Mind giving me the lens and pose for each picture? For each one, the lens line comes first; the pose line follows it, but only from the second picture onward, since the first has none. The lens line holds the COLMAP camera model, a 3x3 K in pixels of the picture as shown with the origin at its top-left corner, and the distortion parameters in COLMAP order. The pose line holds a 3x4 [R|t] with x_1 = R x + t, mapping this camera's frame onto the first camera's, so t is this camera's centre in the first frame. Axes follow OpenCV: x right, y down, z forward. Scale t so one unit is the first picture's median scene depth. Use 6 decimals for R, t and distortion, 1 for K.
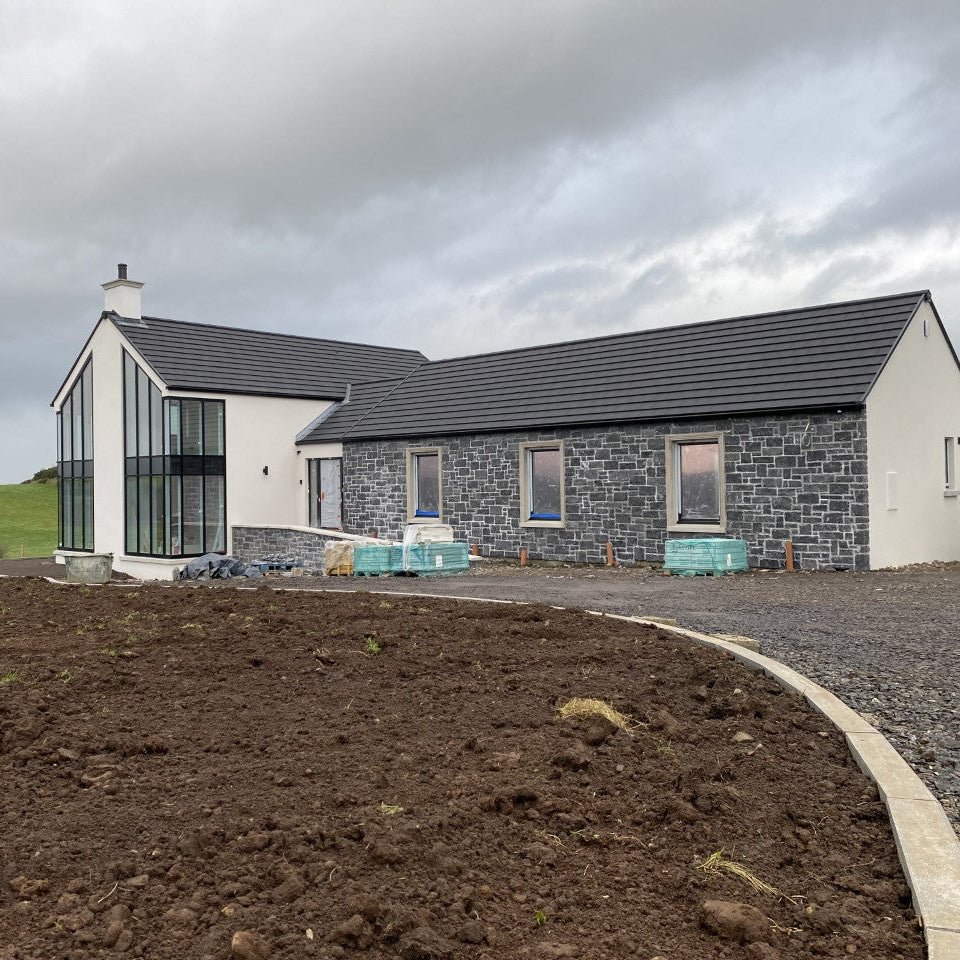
lens RADIAL K [[955.6, 0, 478.6], [0, 955.6, 480.3], [0, 0, 1]] dist [-0.017787, 0.000000]
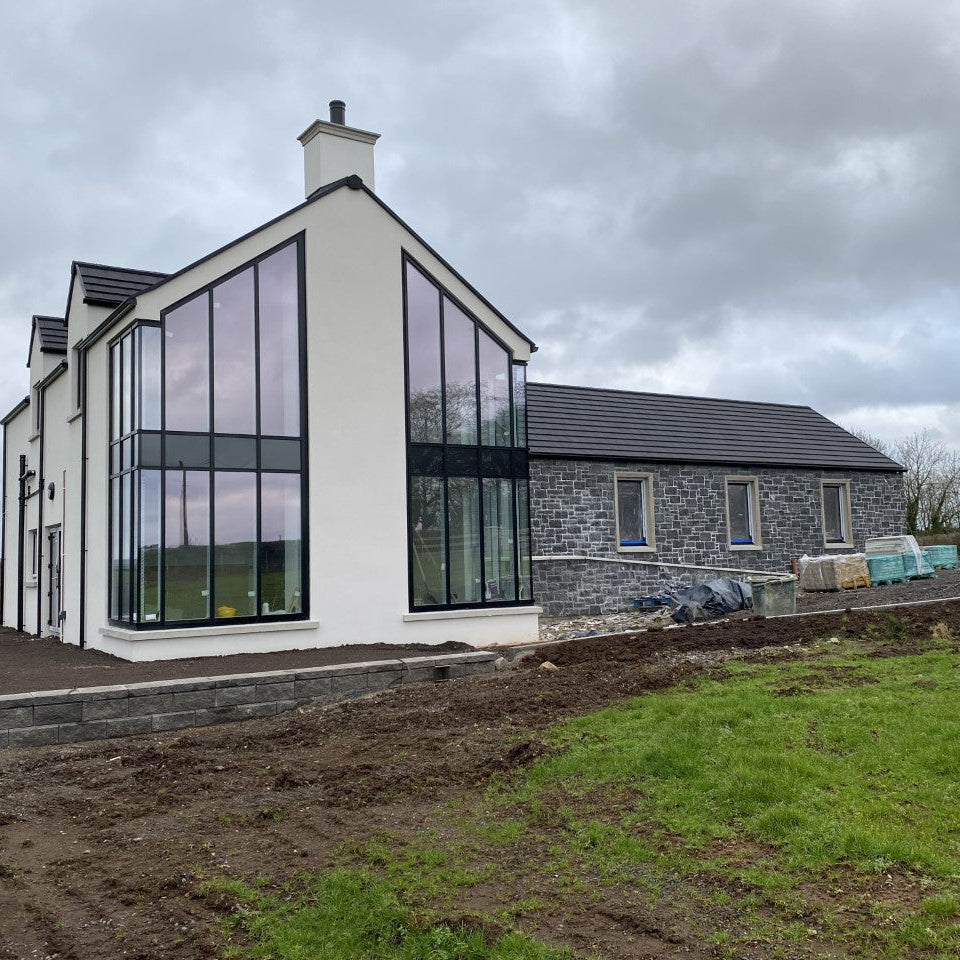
lens RADIAL K [[955.6, 0, 478.7], [0, 955.6, 479.3], [0, 0, 1]] dist [-0.017787, 0.000000]
pose [[0.258855, 0.089396, 0.961771, -1.066029], [0.021563, 0.994925, -0.098281, 0.066212], [-0.965676, 0.046179, 0.255614, 0.954416]]
